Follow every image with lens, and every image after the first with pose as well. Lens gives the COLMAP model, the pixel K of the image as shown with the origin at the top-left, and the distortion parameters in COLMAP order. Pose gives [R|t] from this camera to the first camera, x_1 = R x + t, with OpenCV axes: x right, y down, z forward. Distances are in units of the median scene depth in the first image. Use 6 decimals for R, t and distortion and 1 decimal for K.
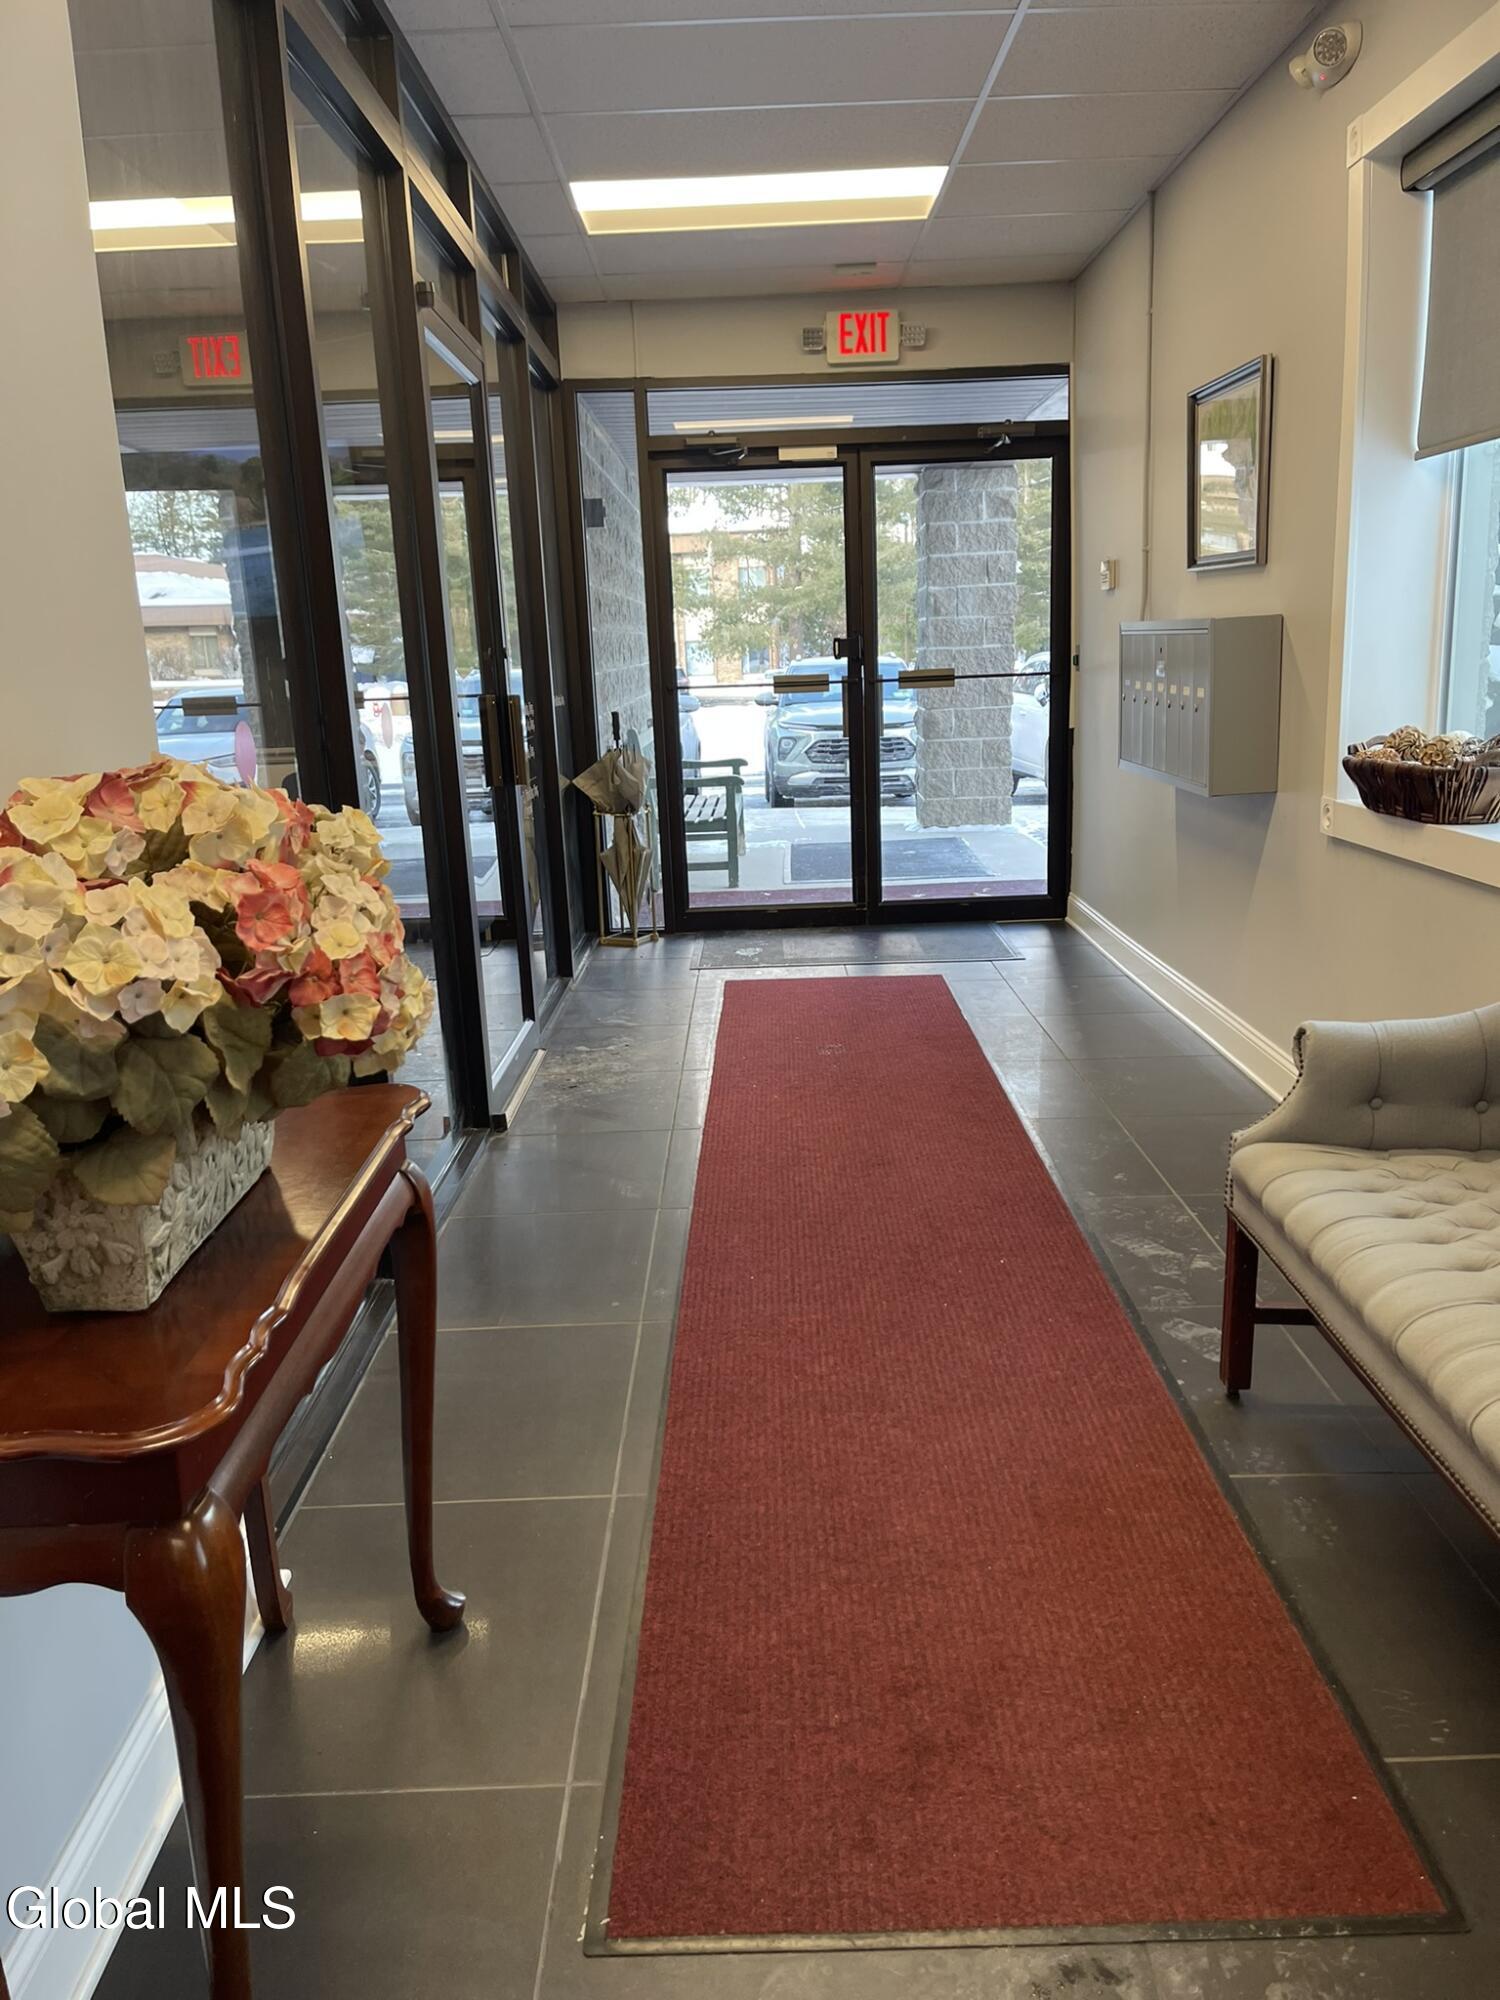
lens RADIAL K [[1527.7, 0, 748.5], [0, 1527.7, 1006.8], [0, 0, 1]] dist [0.030350, -0.000016]
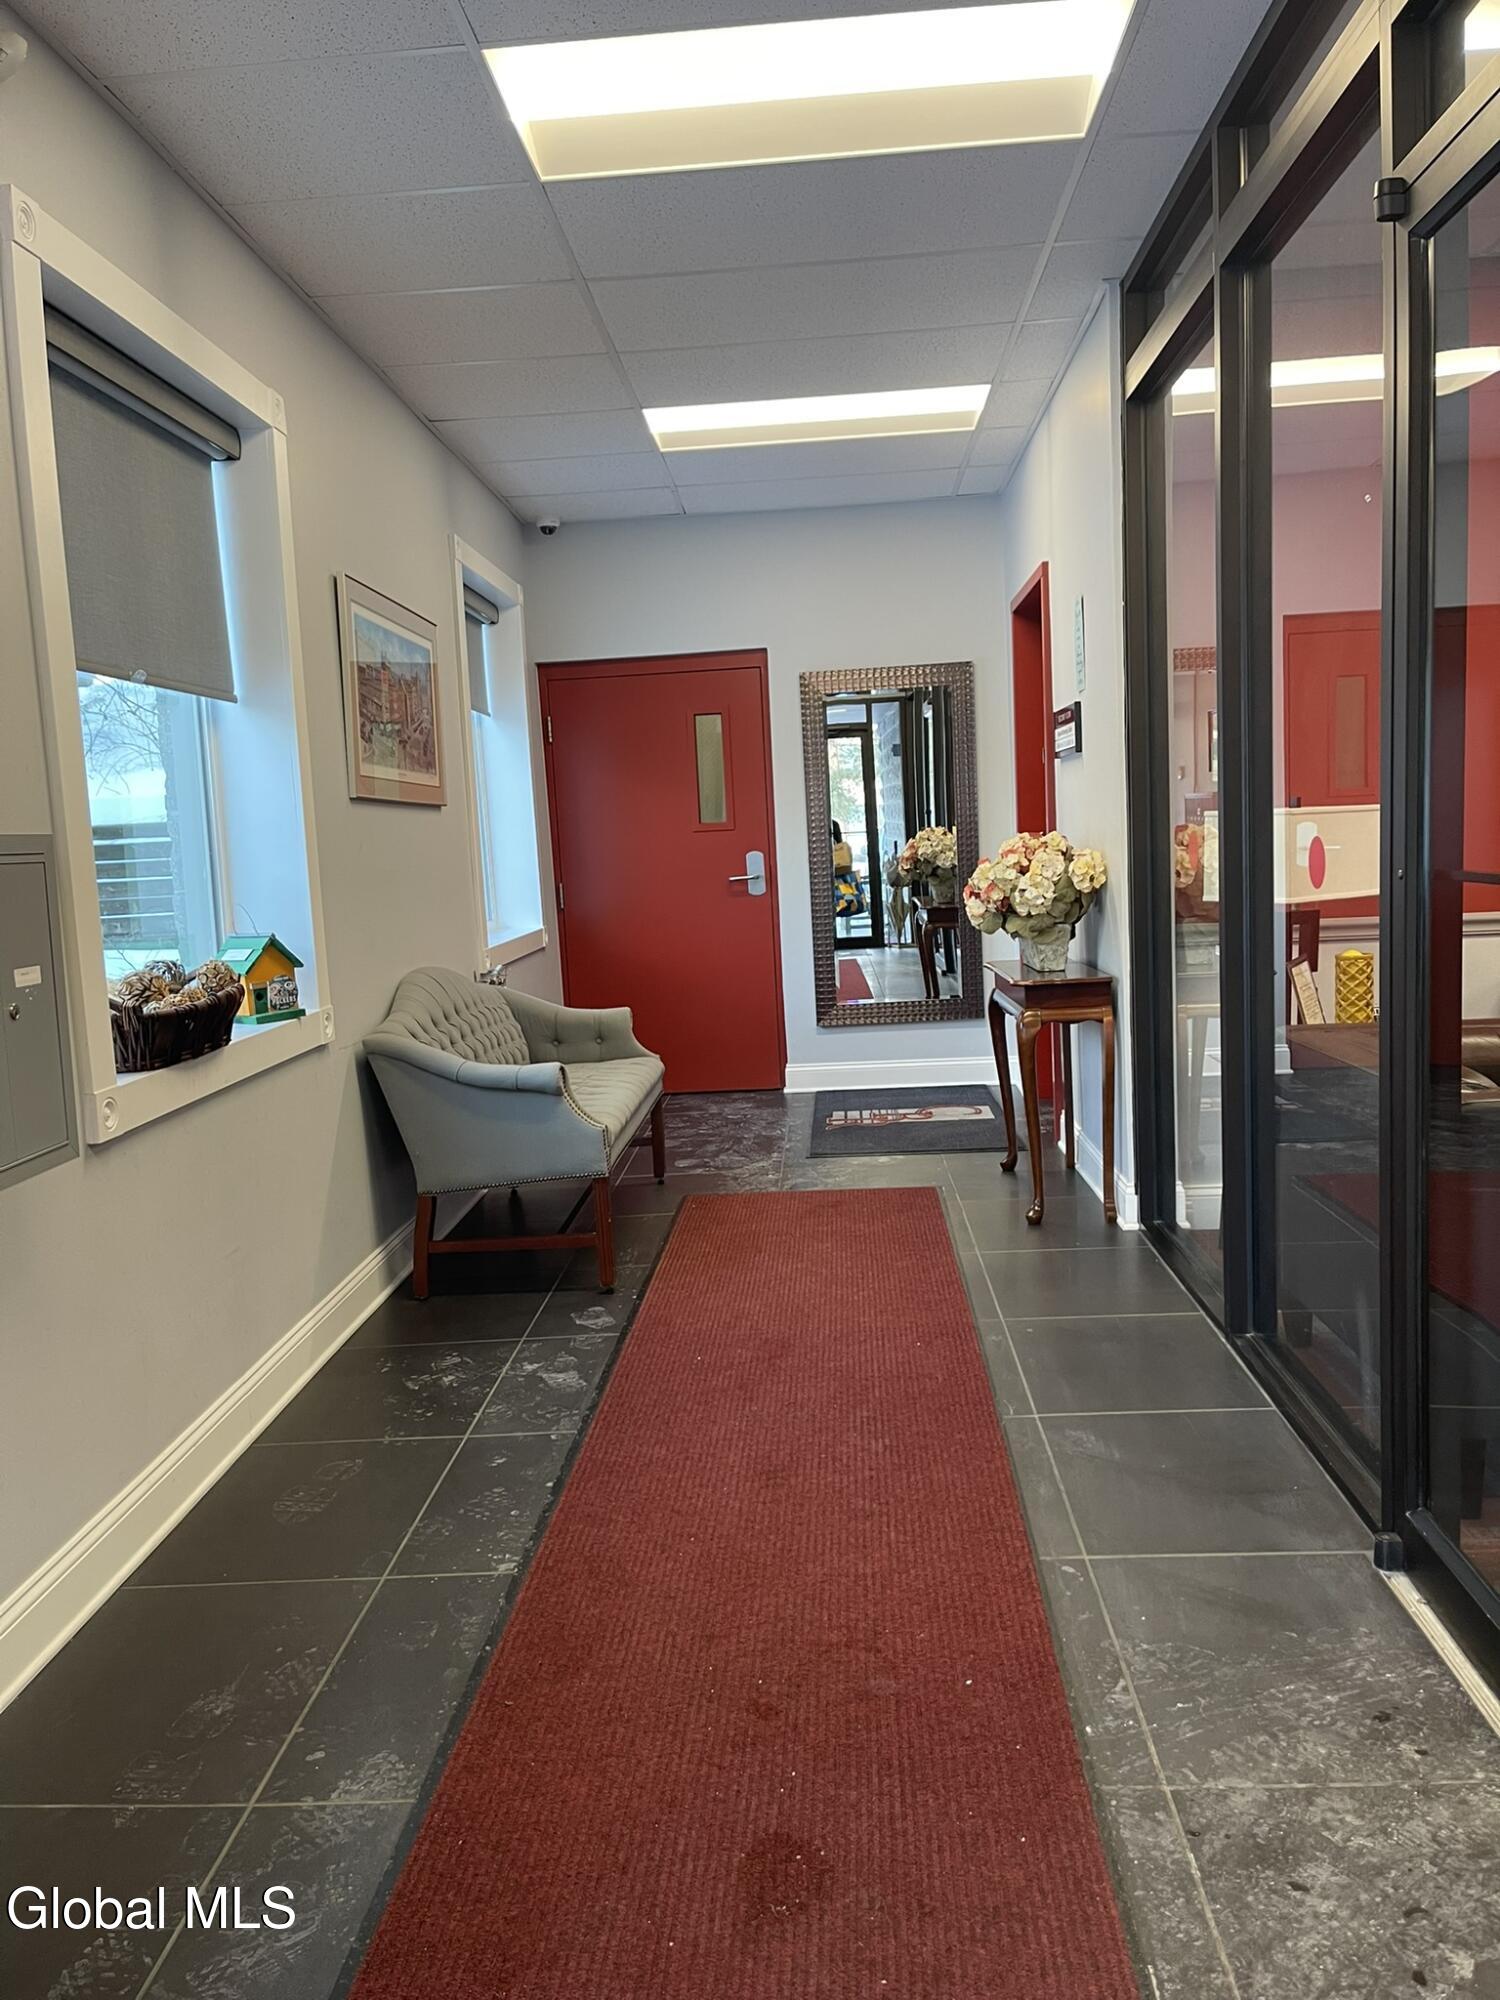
lens RADIAL K [[1527.7, 0, 745.8], [0, 1527.7, 1000.6], [0, 0, 1]] dist [0.030350, -0.000016]
pose [[-0.994162, 0.087351, 0.063338, 0.035097], [0.103625, 0.936529, 0.334926, -0.453138], [-0.030062, 0.339535, -0.940113, 1.945671]]
